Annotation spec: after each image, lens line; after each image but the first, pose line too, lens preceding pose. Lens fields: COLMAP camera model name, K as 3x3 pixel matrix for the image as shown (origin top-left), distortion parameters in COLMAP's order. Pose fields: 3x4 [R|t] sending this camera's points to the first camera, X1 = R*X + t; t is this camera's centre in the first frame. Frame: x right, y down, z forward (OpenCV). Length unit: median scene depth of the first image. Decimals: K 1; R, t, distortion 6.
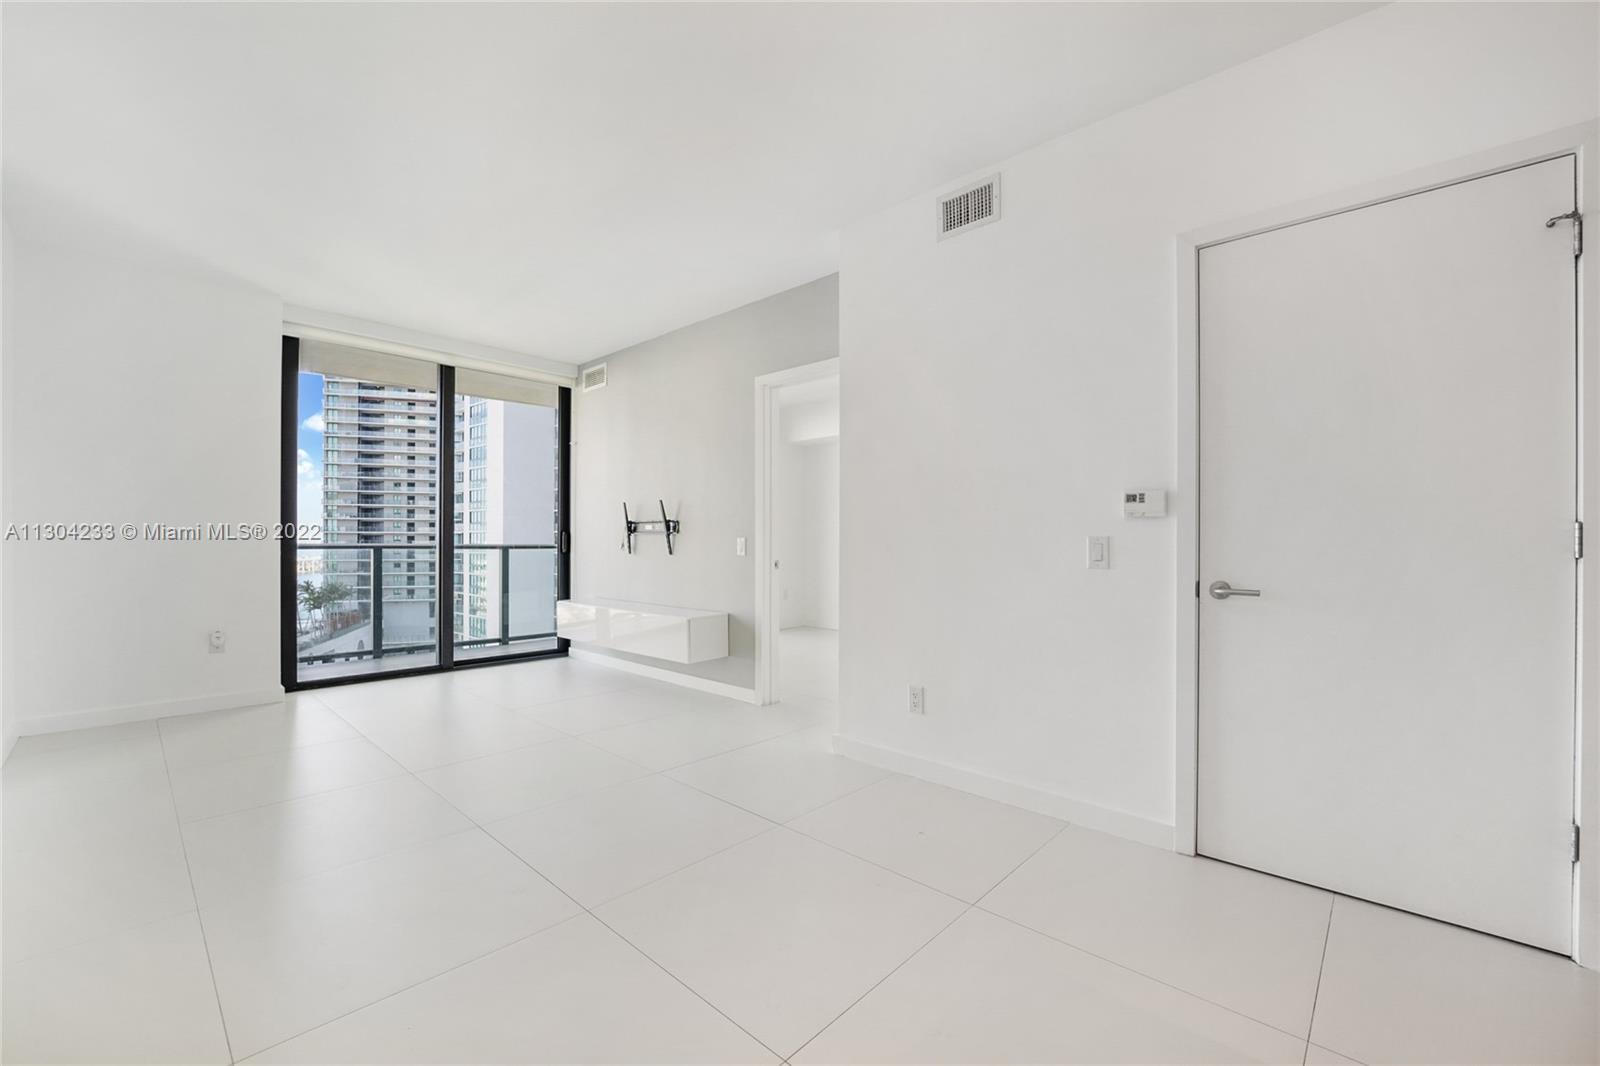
lens RADIAL K [[647.6, 0, 807.9], [0, 647.6, 537.4], [0, 0, 1]] dist [-0.004852, -0.000144]
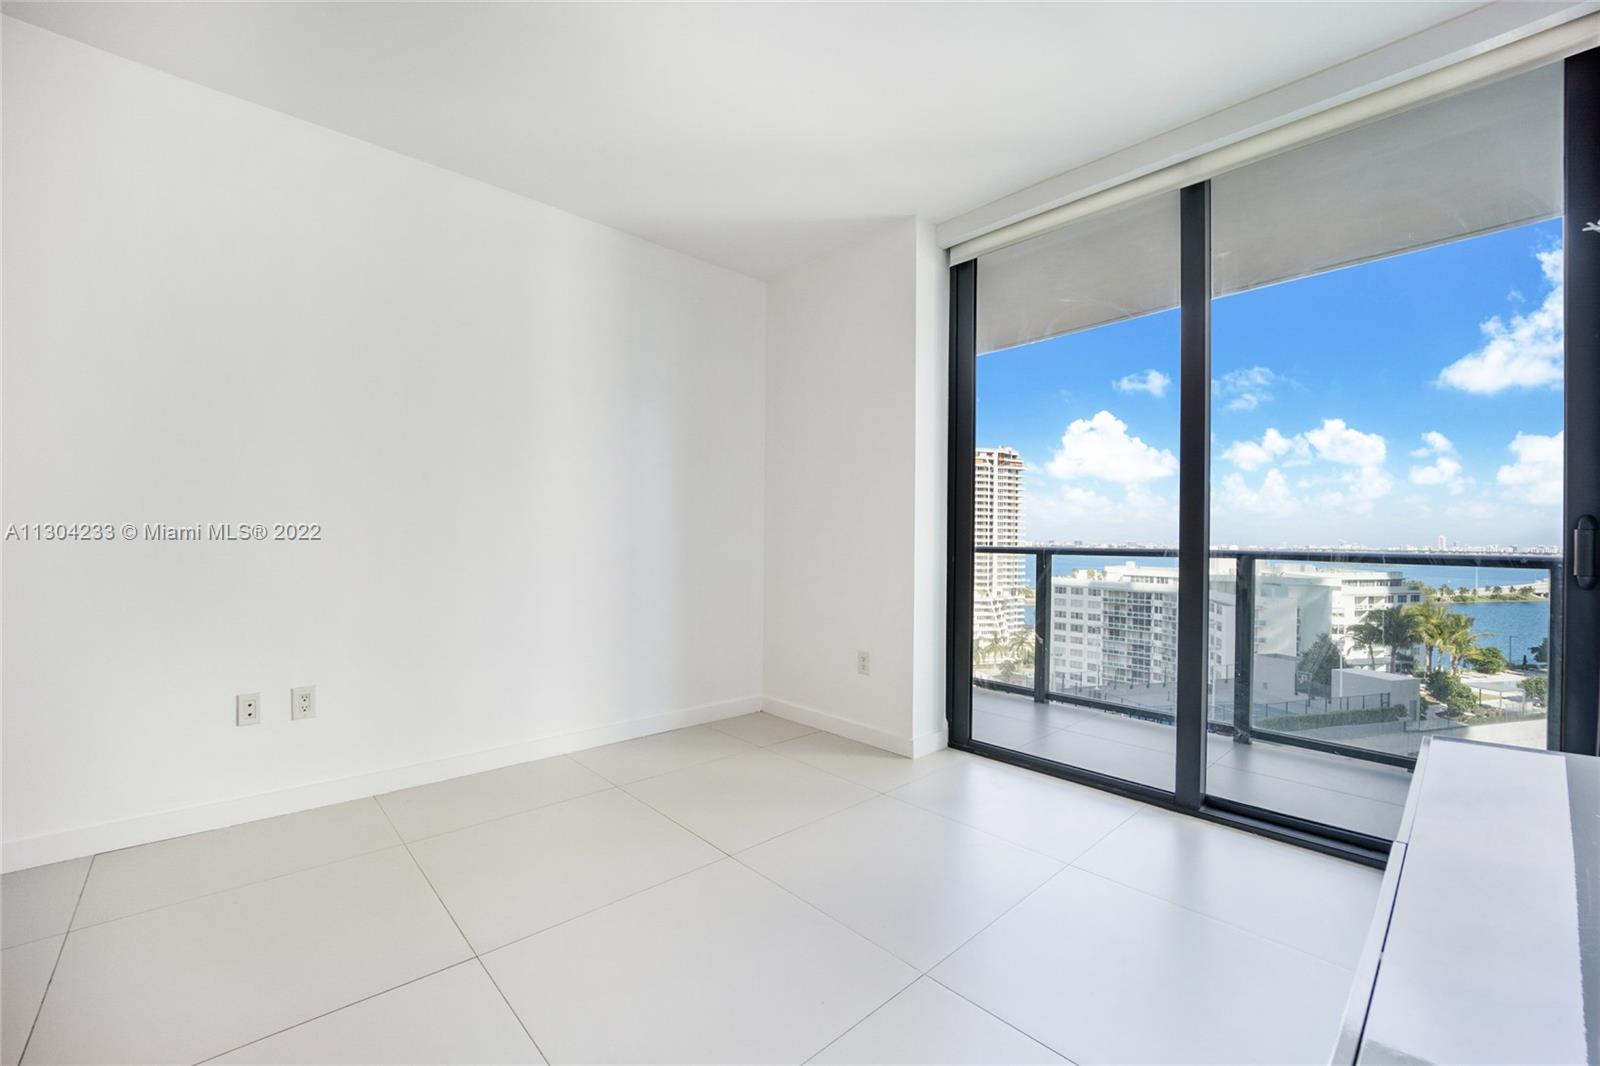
lens RADIAL K [[652.6, 0, 810.8], [0, 652.6, 538.7], [0, 0, 1]] dist [-0.002294, -0.000263]
pose [[-0.064653, -0.011572, -0.997841, -0.065647], [-0.006340, 0.999917, -0.011185, 0.012735], [0.997888, 0.005603, -0.064721, 0.868806]]
